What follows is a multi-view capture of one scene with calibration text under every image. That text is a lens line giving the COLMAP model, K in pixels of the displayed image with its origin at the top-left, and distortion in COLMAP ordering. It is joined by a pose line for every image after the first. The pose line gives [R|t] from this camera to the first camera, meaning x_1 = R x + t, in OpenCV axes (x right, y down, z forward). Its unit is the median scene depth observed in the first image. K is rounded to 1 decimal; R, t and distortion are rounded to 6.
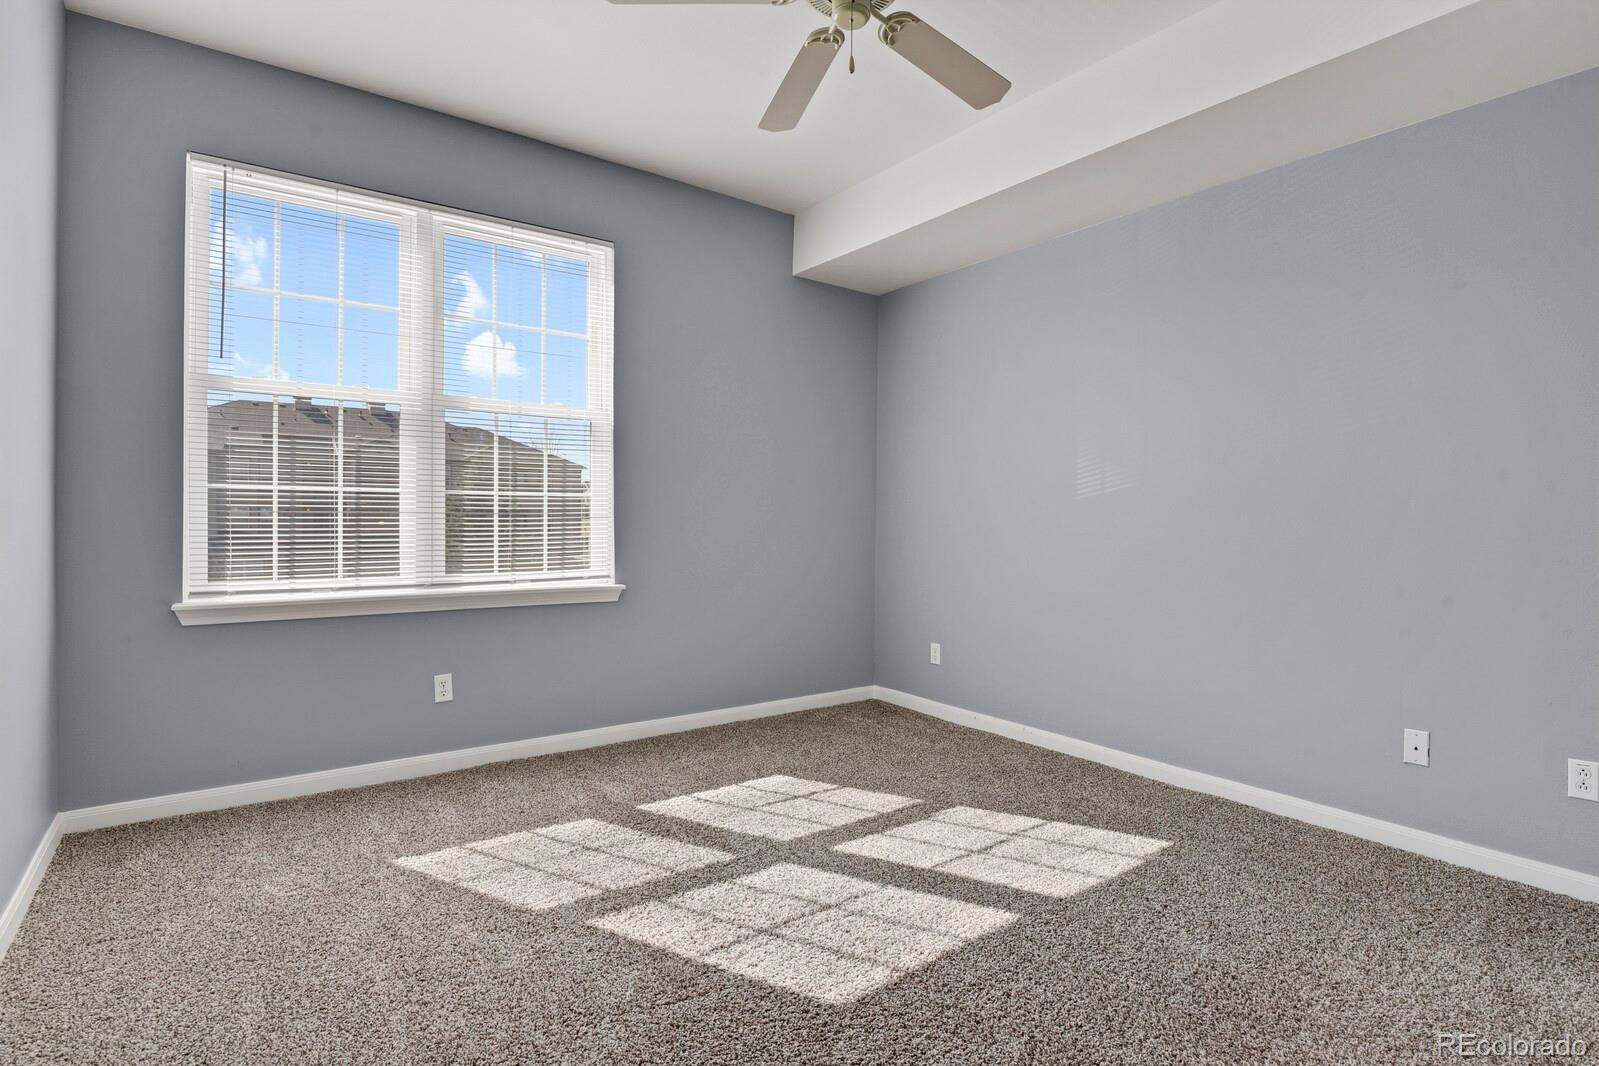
lens RADIAL K [[777.9, 0, 803.7], [0, 777.9, 526.0], [0, 0, 1]] dist [-0.035898, -0.003003]
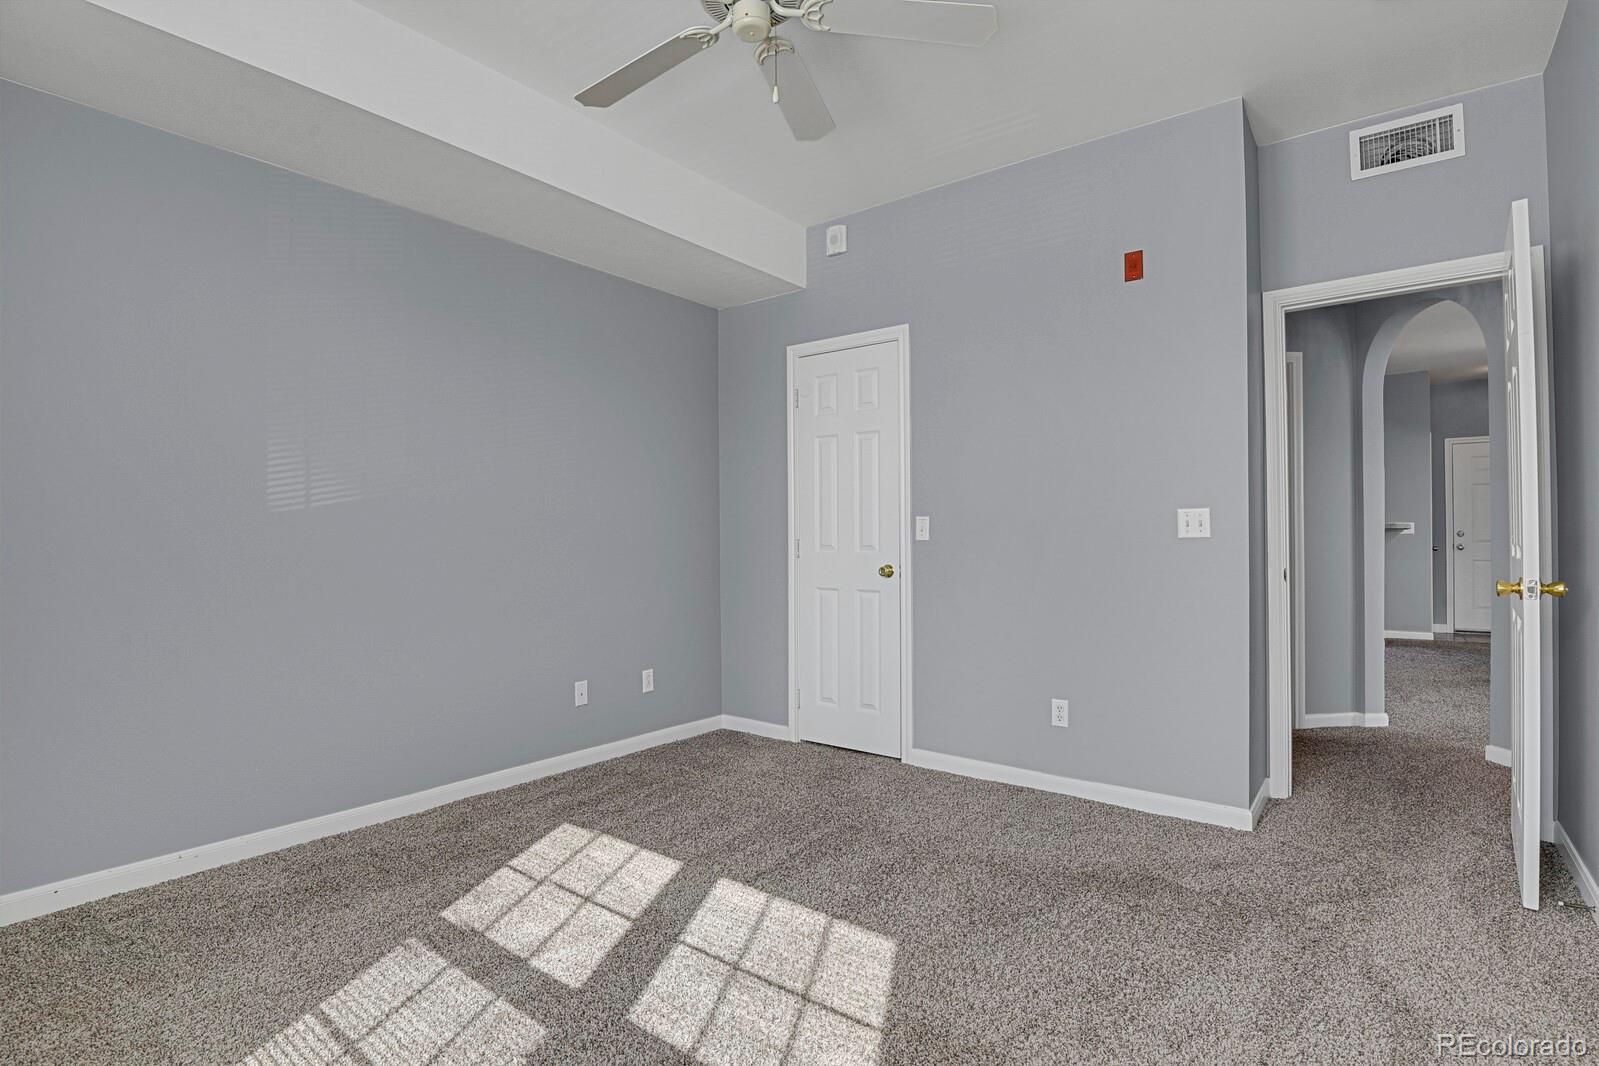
lens RADIAL K [[777.9, 0, 811.7], [0, 777.9, 529.0], [0, 0, 1]] dist [-0.035898, -0.003003]
pose [[-0.296169, 0.000803, 0.955135, -0.722736], [0.008753, 0.999960, 0.001873, -0.022754], [-0.955095, 0.008915, -0.296164, 0.986874]]
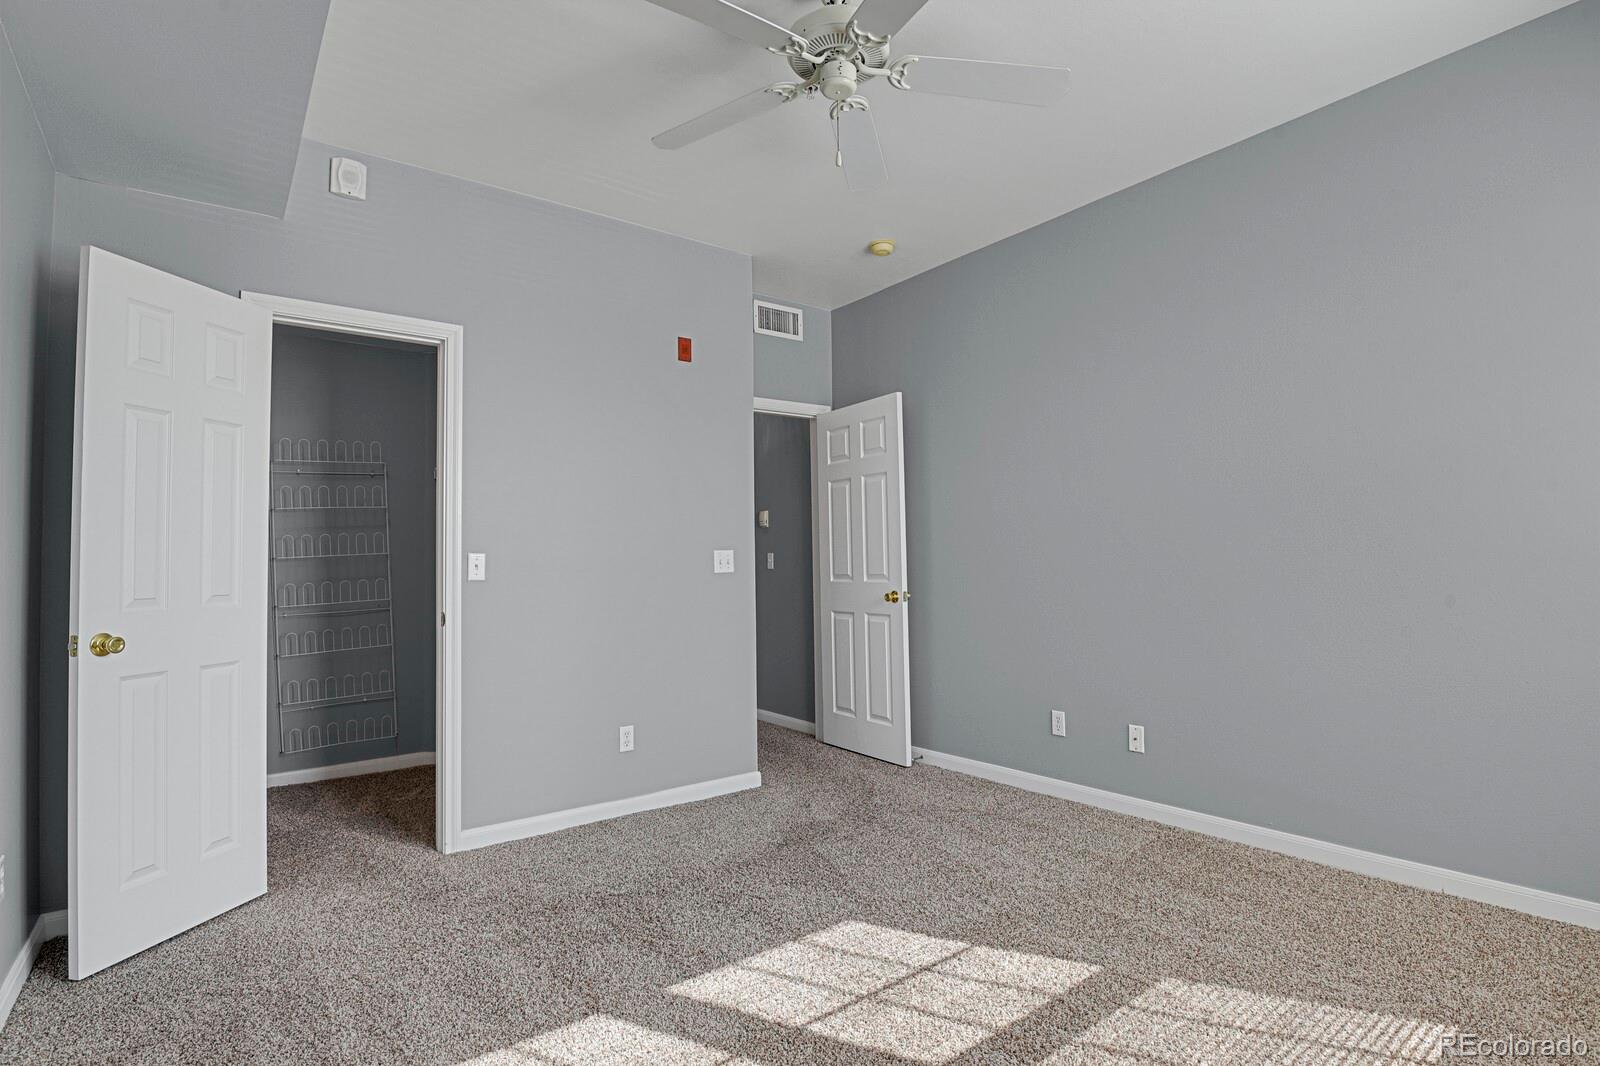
lens RADIAL K [[778.4, 0, 801.8], [0, 778.4, 535.0], [0, 0, 1]] dist [-0.035898, -0.003003]
pose [[-0.999189, 0.008457, -0.039366, 0.121337], [0.009841, 0.999335, -0.035101, -0.021929], [0.039043, -0.035460, -0.998608, 1.617574]]
